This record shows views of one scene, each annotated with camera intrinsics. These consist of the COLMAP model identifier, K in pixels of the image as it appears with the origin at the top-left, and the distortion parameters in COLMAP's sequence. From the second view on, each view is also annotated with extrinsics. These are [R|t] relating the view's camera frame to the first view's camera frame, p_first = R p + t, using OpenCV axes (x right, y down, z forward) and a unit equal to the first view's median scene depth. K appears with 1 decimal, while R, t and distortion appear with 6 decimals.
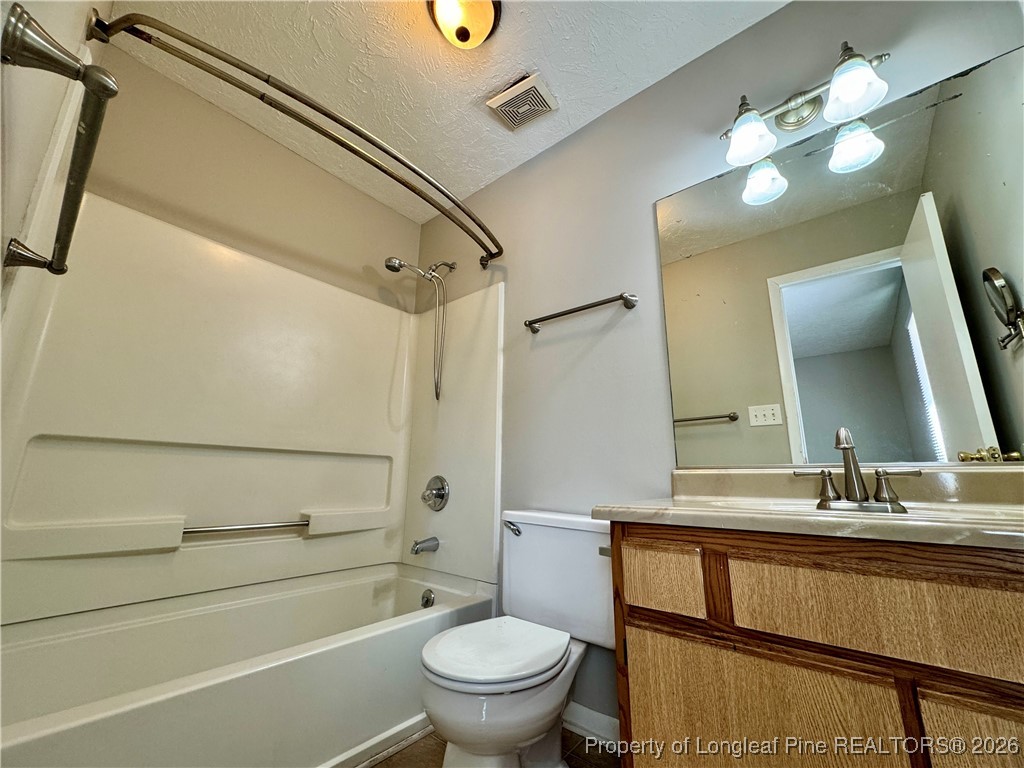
lens RADIAL K [[407.8, 0, 507.4], [0, 407.8, 384.4], [0, 0, 1]] dist [0.000549, -0.000096]
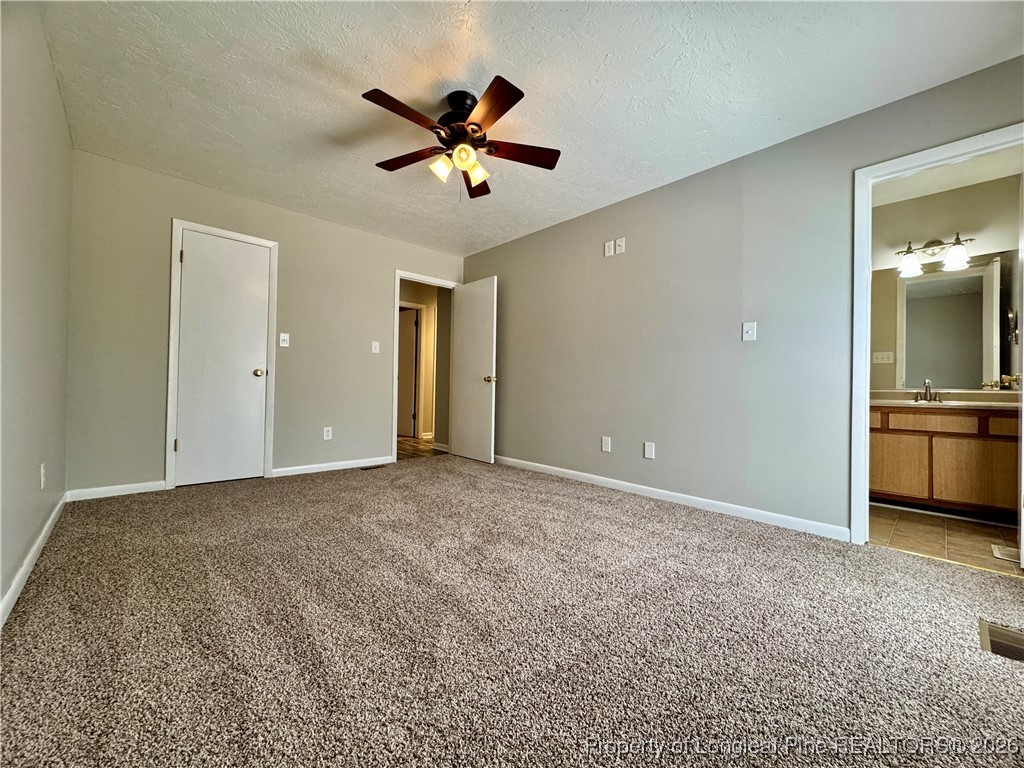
lens RADIAL K [[407.8, 0, 507.4], [0, 407.8, 384.4], [0, 0, 1]] dist [0.000549, -0.000096]
pose [[0.992752, 0.002130, -0.120158, -1.965257], [0.024003, 0.976183, 0.215619, -0.587871], [0.117756, -0.216940, 0.969056, -2.380904]]
